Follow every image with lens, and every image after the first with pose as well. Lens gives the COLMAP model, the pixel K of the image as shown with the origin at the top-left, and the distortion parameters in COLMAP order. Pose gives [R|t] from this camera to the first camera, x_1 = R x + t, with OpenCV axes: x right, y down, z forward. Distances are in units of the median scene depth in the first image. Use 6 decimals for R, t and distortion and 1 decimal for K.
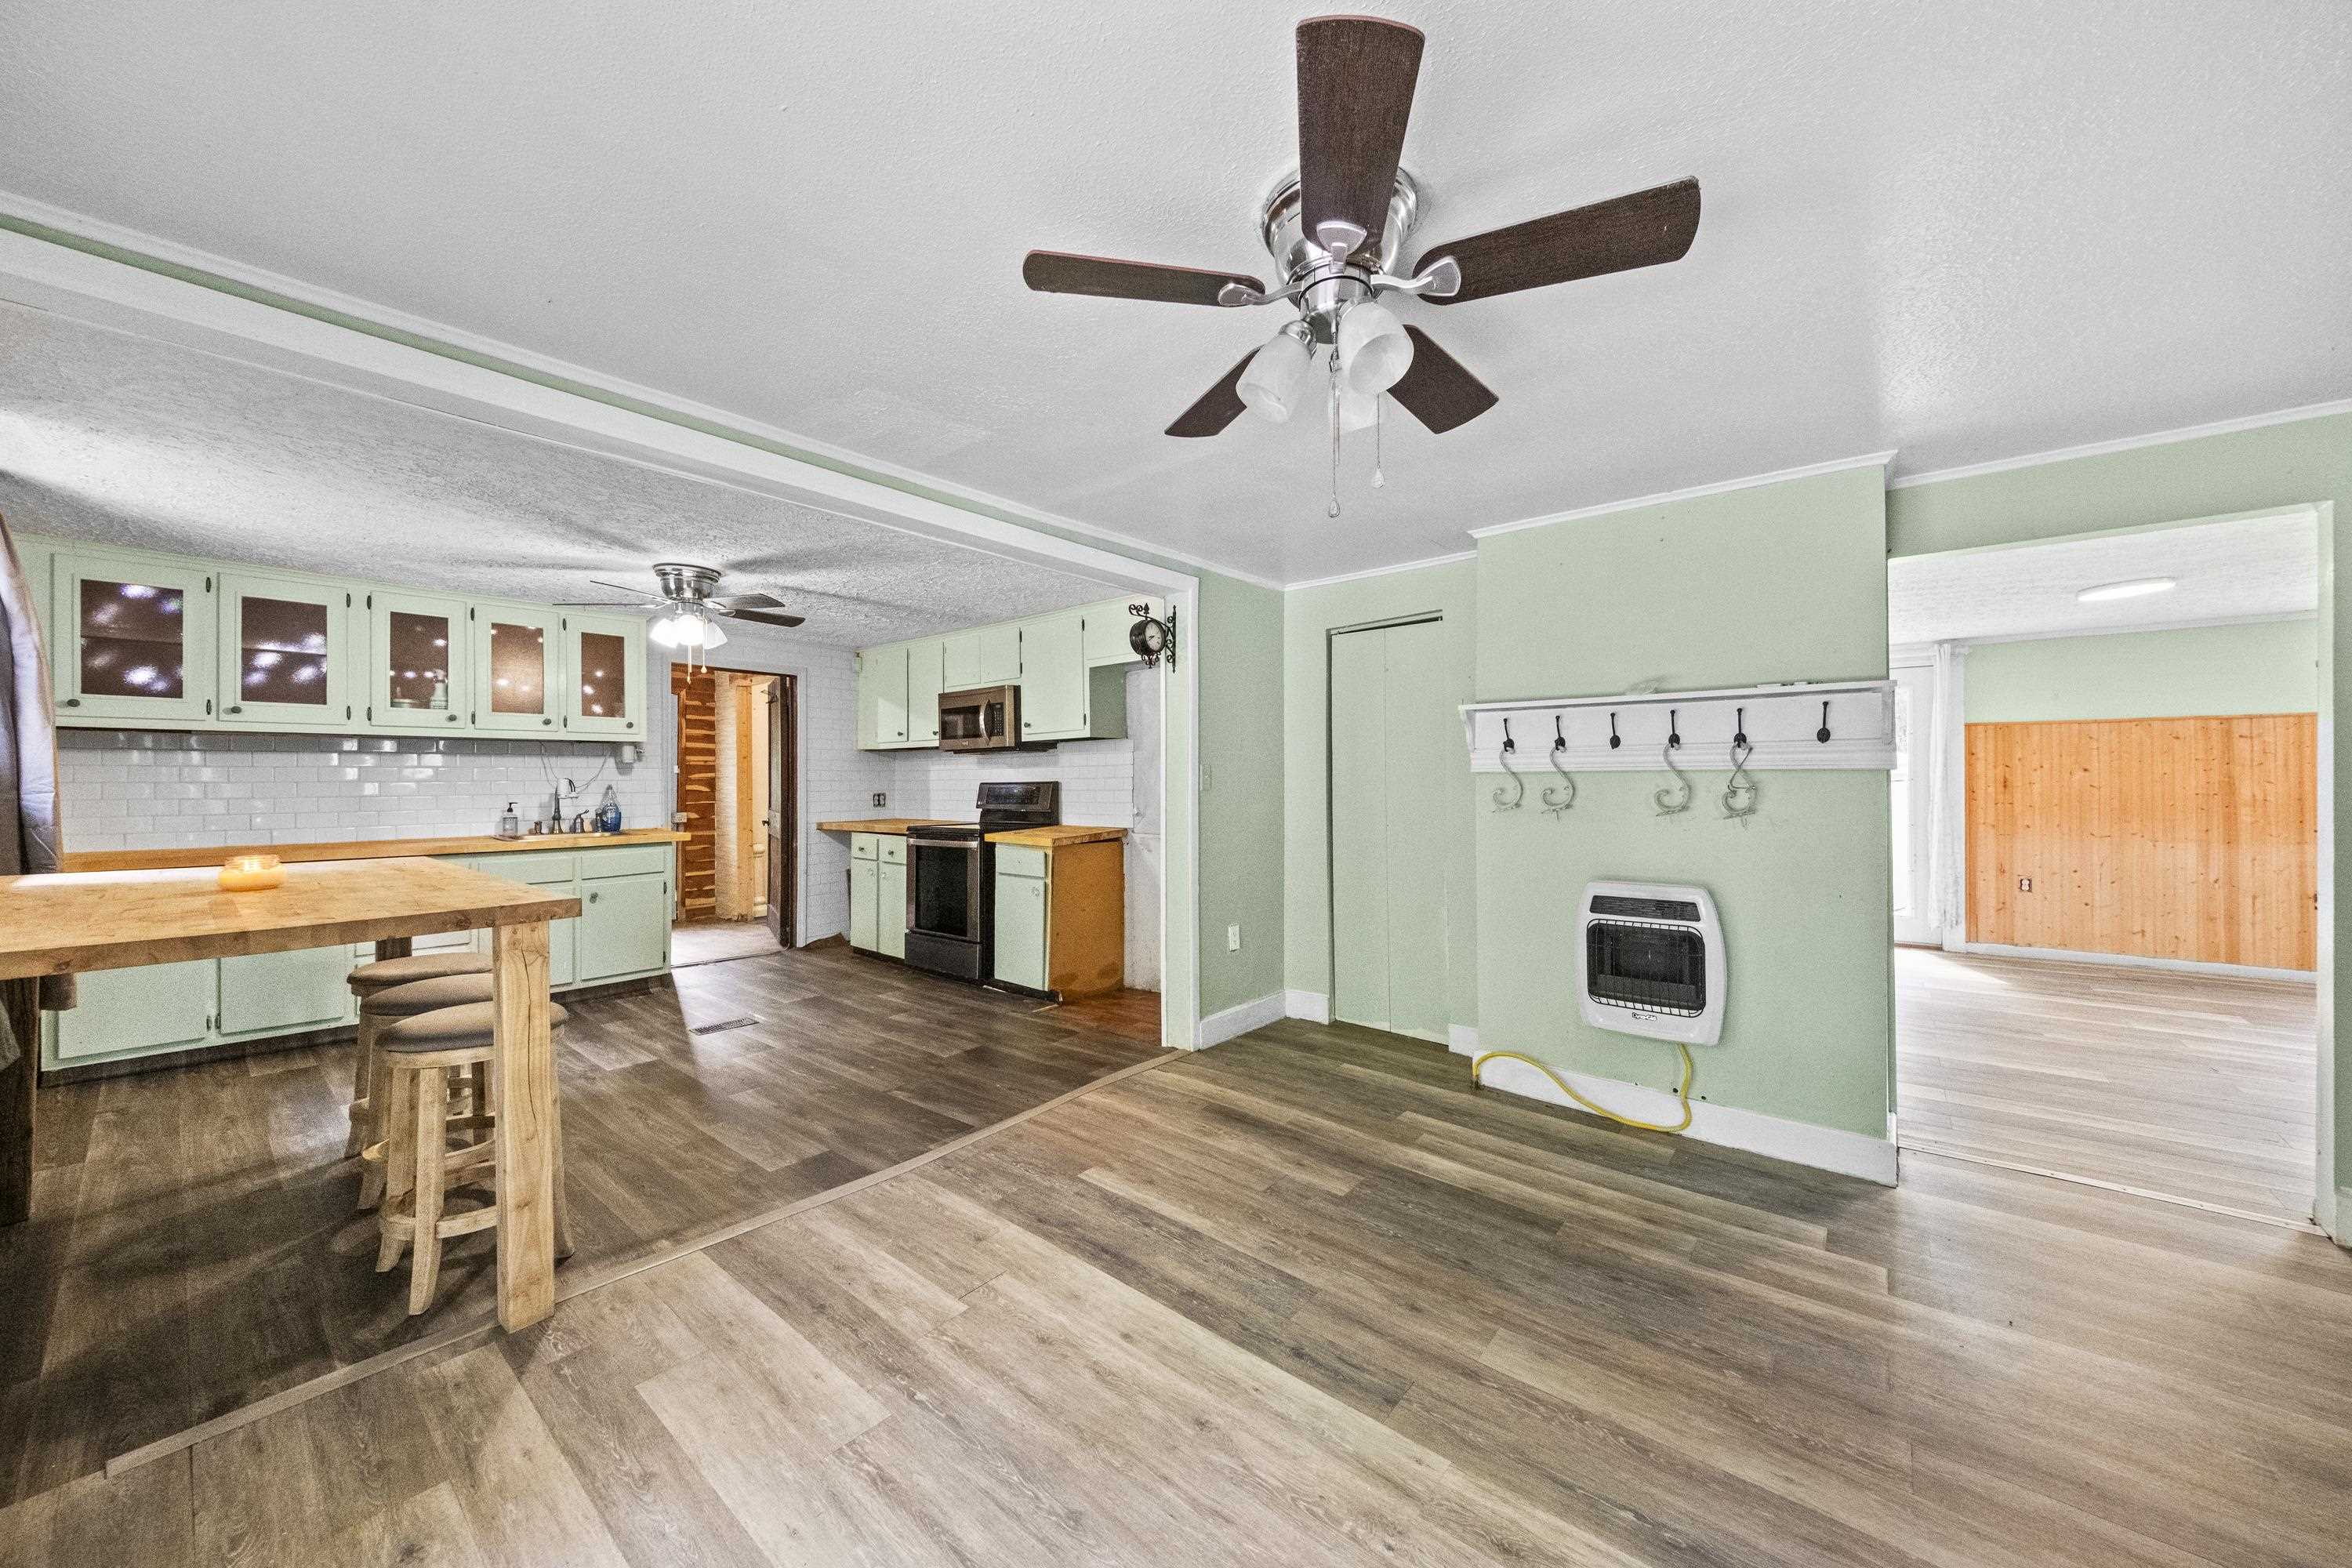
lens RADIAL K [[813.7, 0, 1168.6], [0, 813.7, 769.6], [0, 0, 1]] dist [0.001585, -0.001312]
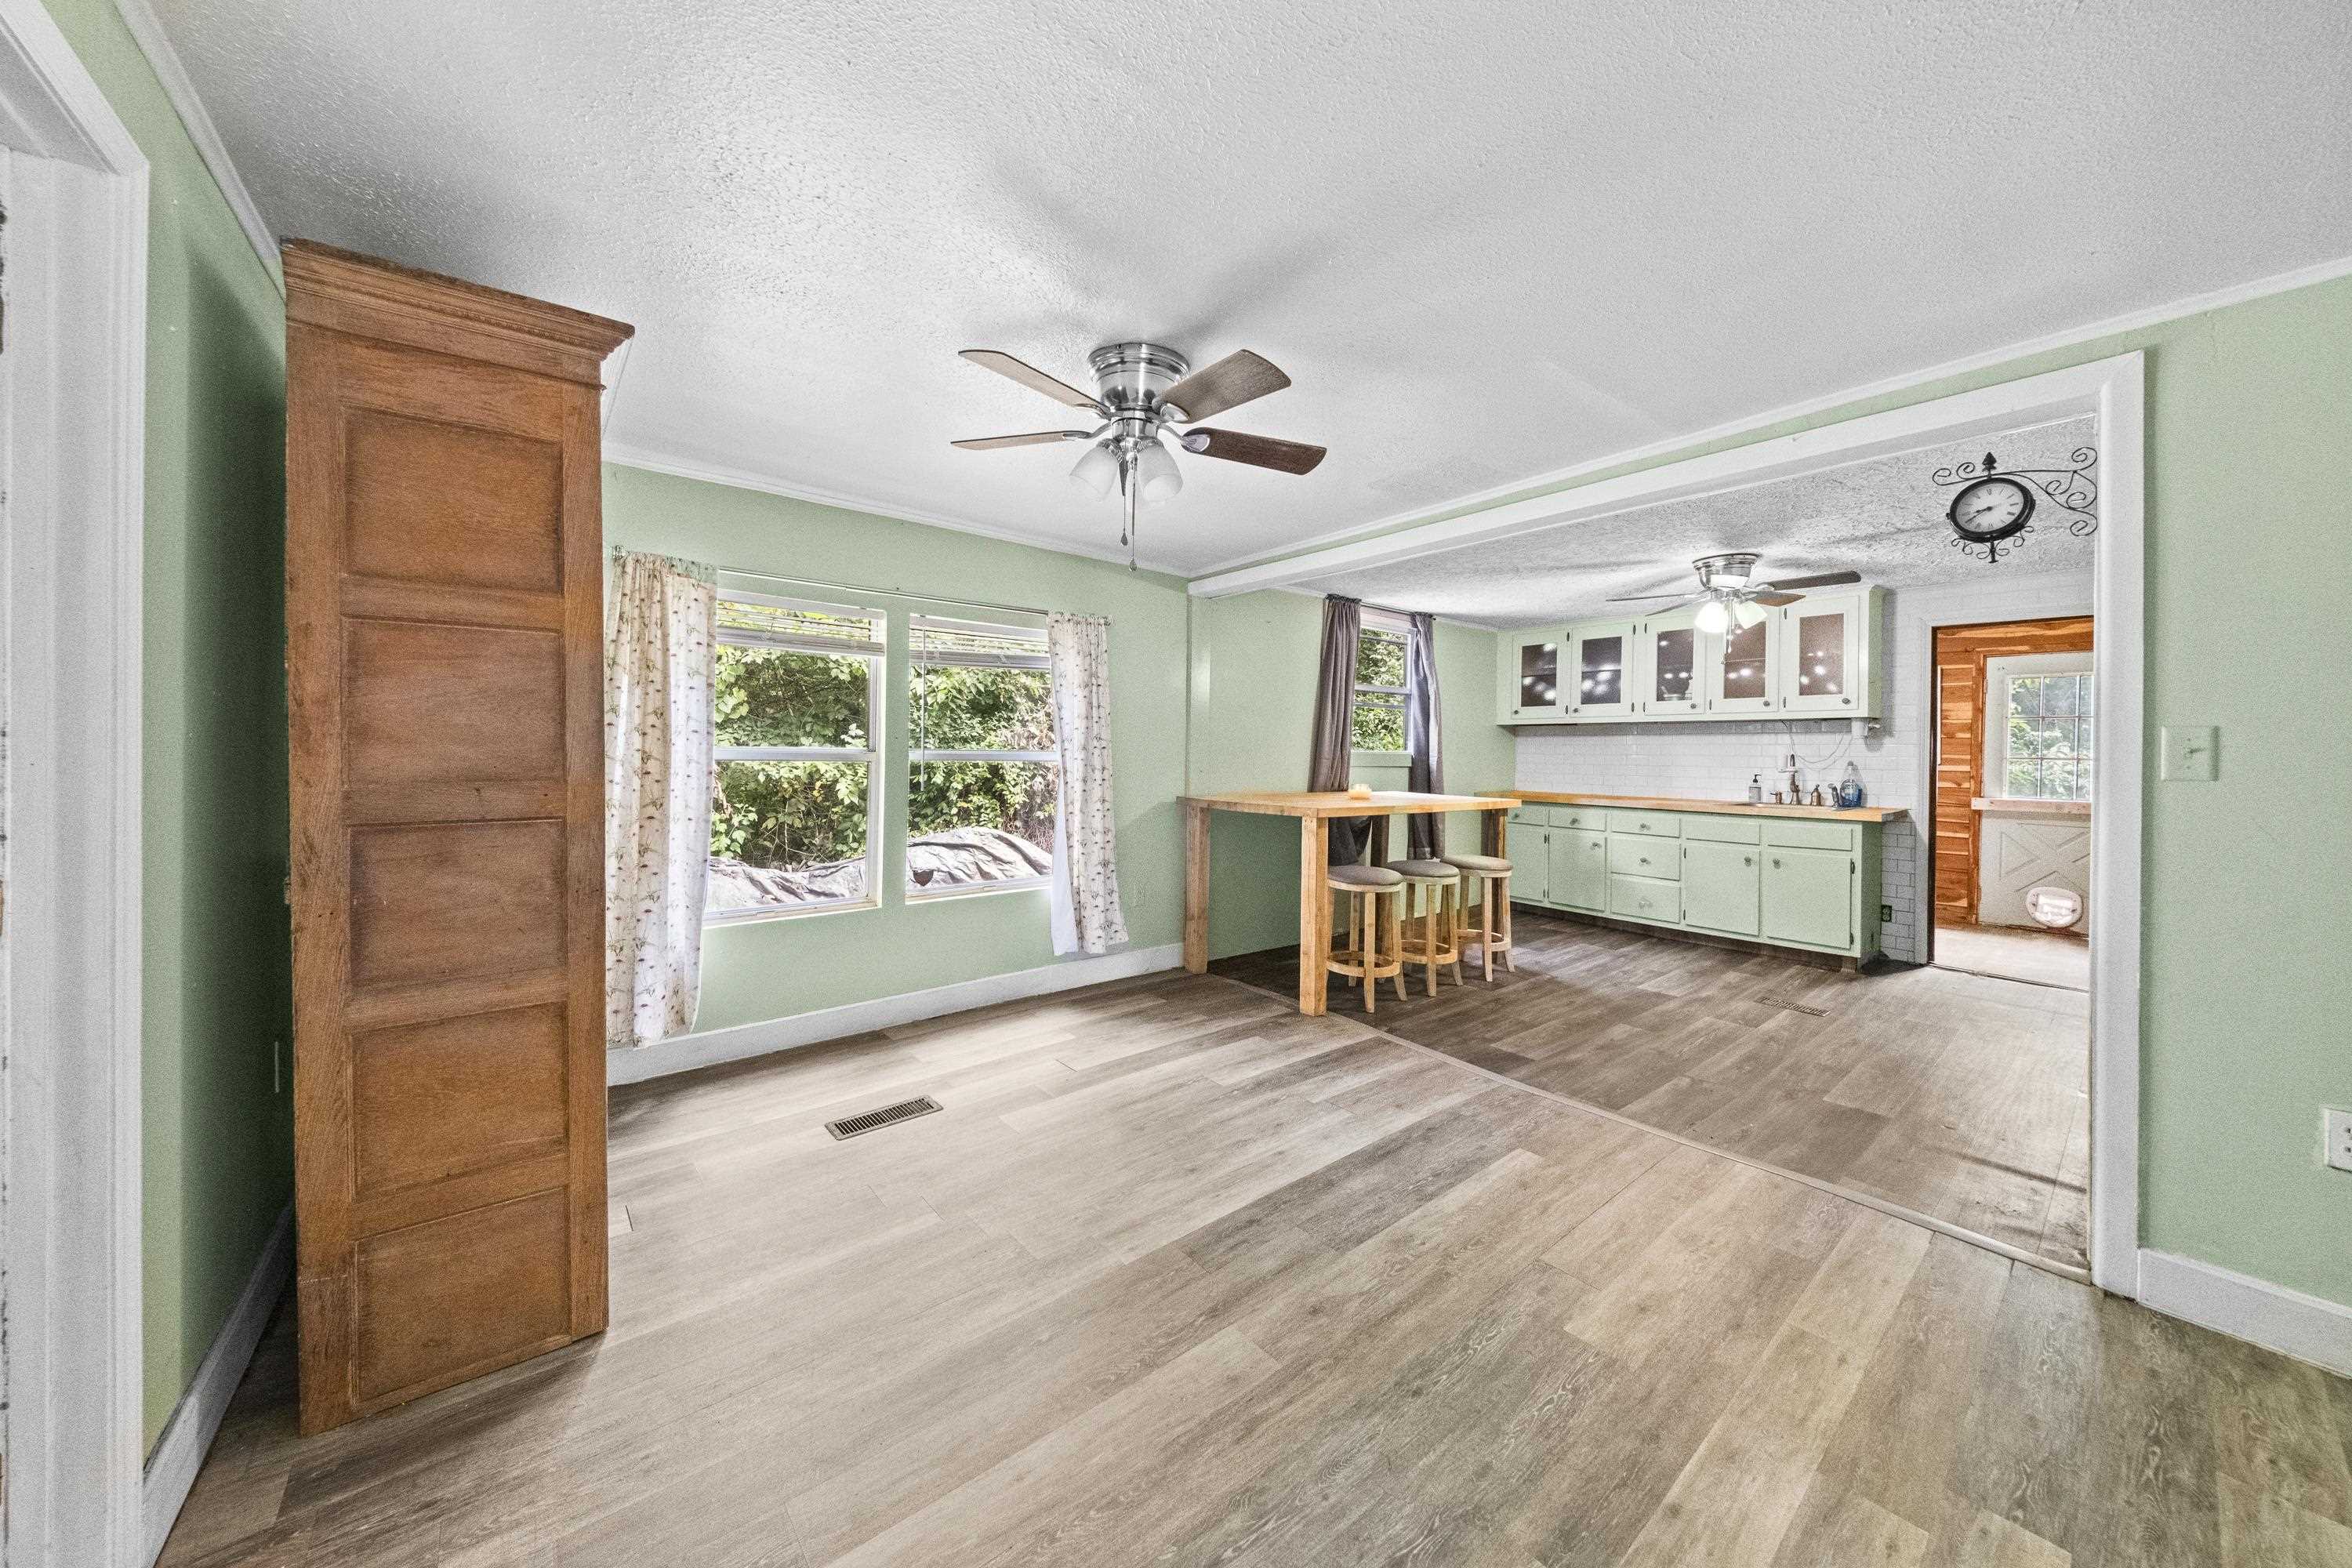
lens RADIAL K [[813.7, 0, 1164.8], [0, 813.7, 753.5], [0, 0, 1]] dist [0.001585, -0.001312]
pose [[-0.196916, 0.003373, -0.980415, 0.569209], [-0.000317, 0.999994, 0.003504, 0.007761], [0.980420, 0.001001, -0.196913, 0.461393]]
